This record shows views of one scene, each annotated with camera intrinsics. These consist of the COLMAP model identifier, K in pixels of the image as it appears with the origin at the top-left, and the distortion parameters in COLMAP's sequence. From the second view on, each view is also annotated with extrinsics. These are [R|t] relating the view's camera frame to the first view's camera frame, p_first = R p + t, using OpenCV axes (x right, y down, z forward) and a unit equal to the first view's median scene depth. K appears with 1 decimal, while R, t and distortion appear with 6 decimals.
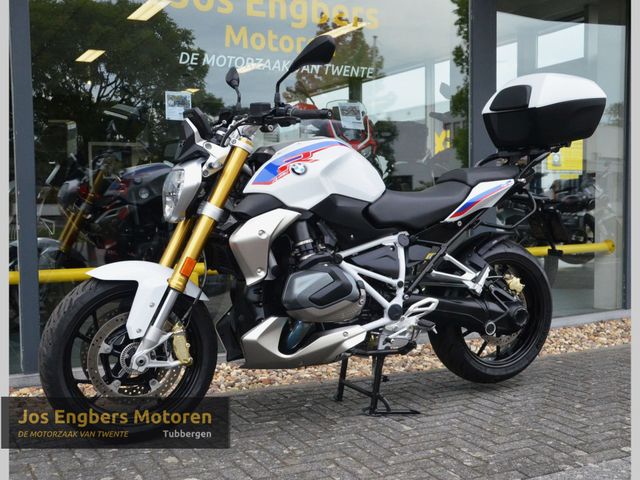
lens RADIAL K [[821.6, 0, 346.0], [0, 821.6, 256.5], [0, 0, 1]] dist [-0.012782, 0.008929]
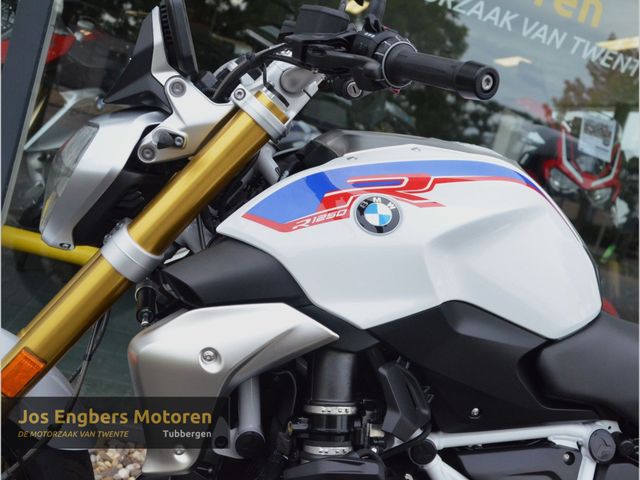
lens RADIAL K [[786.3, 0, 381.3], [0, 786.3, 249.0], [0, 0, 1]] dist [-0.025468, -0.009589]
pose [[0.924568, 0.310574, -0.220720, 0.024287], [-0.309809, 0.949999, 0.038988, -0.097759], [0.221792, 0.032334, 0.974558, 0.608240]]
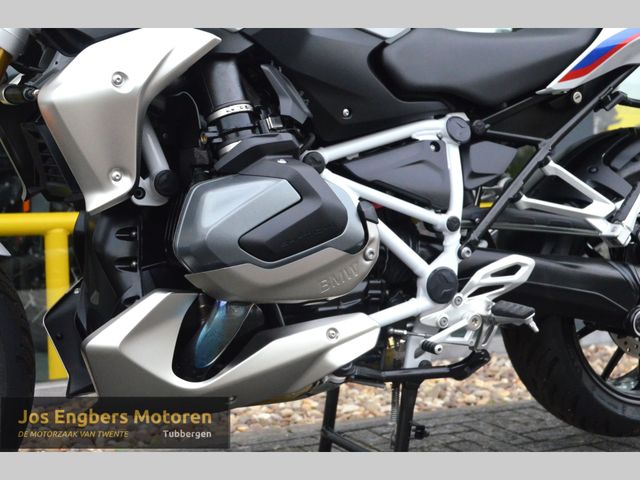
lens RADIAL K [[984.8, 0, 329.7], [0, 984.8, 265.3], [0, 0, 1]] dist [0.091820, 0.163776]
pose [[0.999919, -0.005700, -0.011343, 0.004057], [0.005819, 0.999928, 0.010508, 0.051222], [0.011282, -0.010574, 0.999880, 0.461498]]
